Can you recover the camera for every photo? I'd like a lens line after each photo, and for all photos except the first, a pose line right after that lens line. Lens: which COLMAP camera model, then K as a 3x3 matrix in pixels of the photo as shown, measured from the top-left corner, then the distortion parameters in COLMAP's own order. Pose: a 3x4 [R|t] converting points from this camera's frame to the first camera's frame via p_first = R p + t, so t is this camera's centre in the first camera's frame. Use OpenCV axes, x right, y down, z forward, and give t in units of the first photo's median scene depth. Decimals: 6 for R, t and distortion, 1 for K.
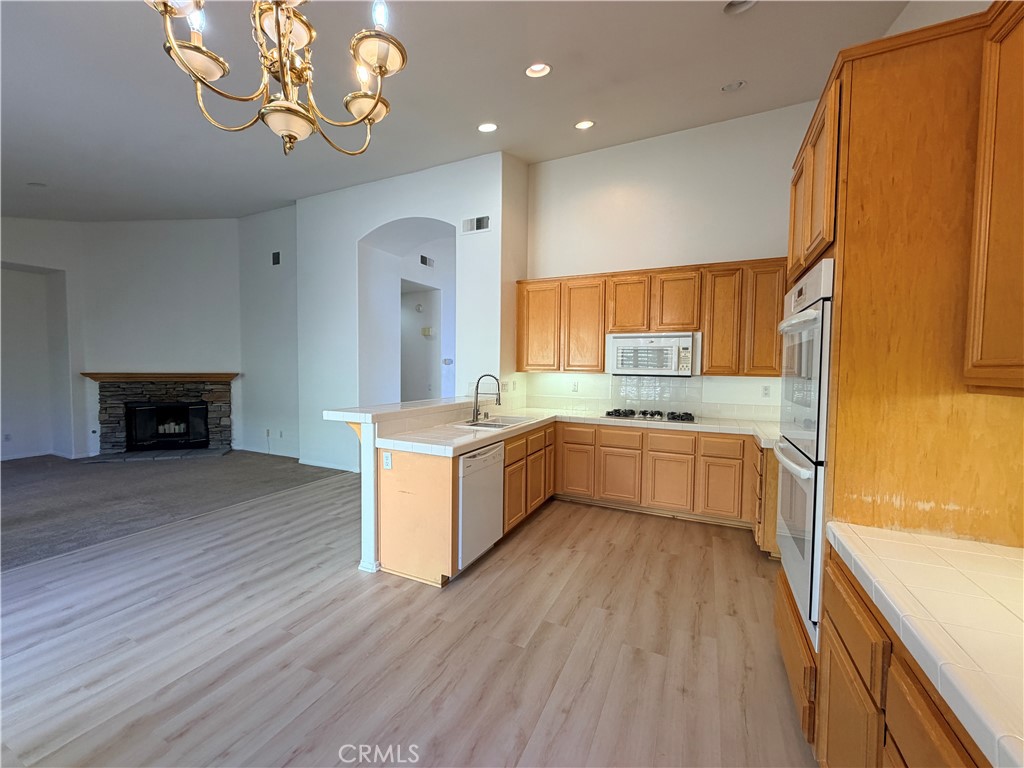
lens RADIAL K [[409.7, 0, 509.6], [0, 409.7, 384.5], [0, 0, 1]] dist [0.001140, -0.000058]
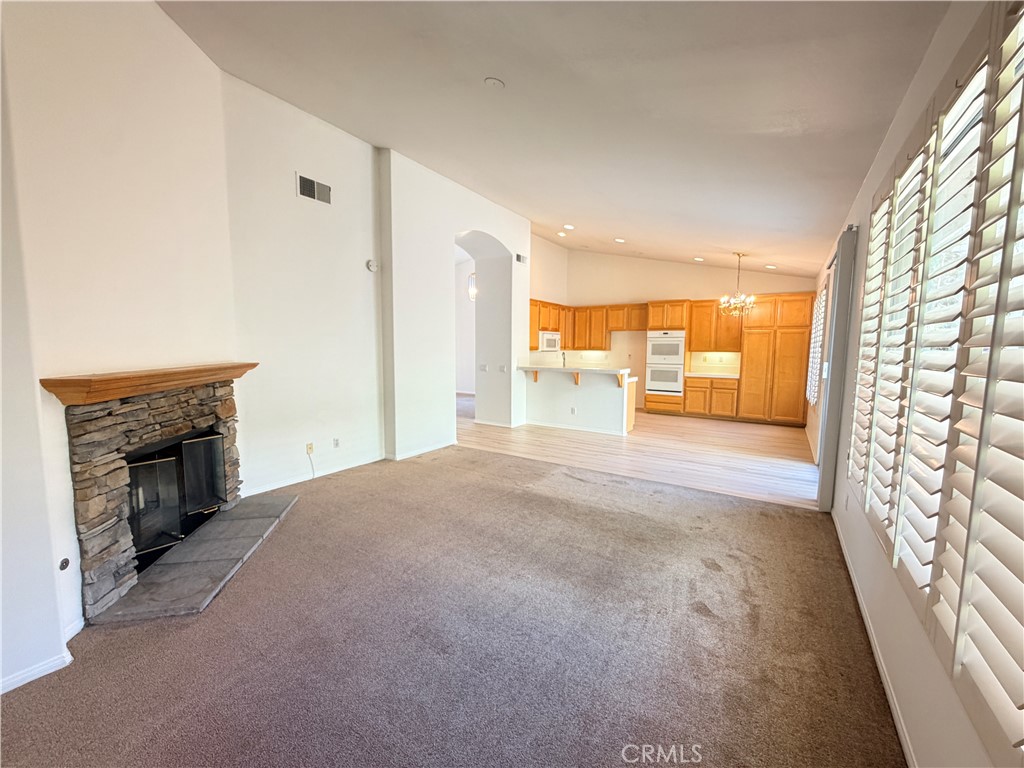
lens RADIAL K [[409.7, 0, 512.3], [0, 409.7, 386.8], [0, 0, 1]] dist [0.001140, -0.000058]
pose [[0.133030, -0.104068, 0.985633, -1.994789], [0.038654, 0.994260, 0.099762, -0.062440], [-0.990358, 0.024827, 0.136289, 0.959705]]
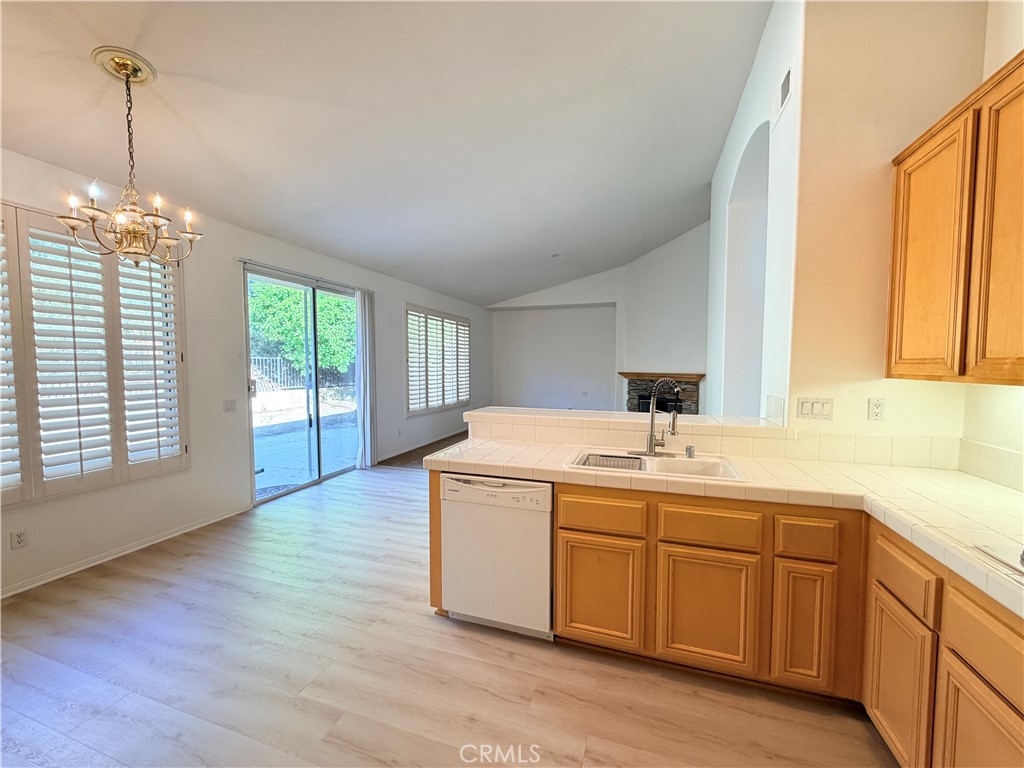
lens RADIAL K [[409.7, 0, 512.3], [0, 409.7, 384.6], [0, 0, 1]] dist [0.001140, -0.000058]
pose [[0.120525, 0.039136, -0.991939, 0.486587], [-0.044848, 0.998417, 0.033943, -0.026063], [0.991697, 0.040396, 0.122089, 0.701516]]
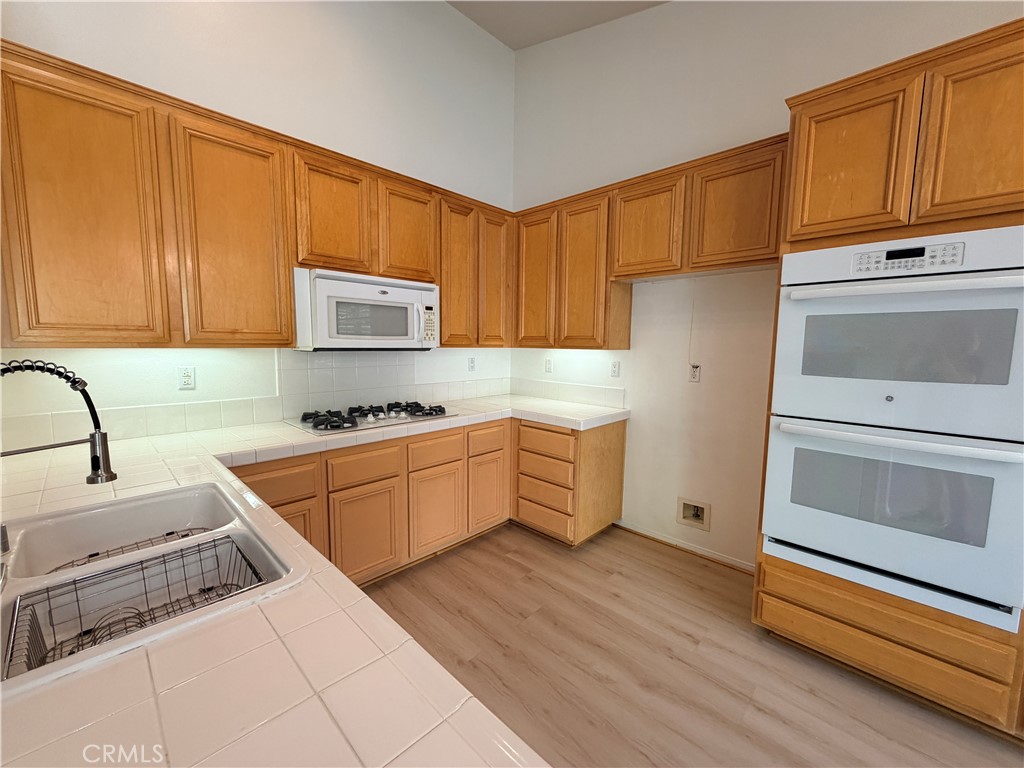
lens RADIAL K [[409.7, 0, 509.8], [0, 409.7, 383.4], [0, 0, 1]] dist [0.001140, -0.000058]
pose [[0.313769, -0.103476, 0.943844, -0.179324], [0.034323, 0.994630, 0.097633, -0.026097], [-0.948879, 0.001761, 0.315636, 0.666860]]
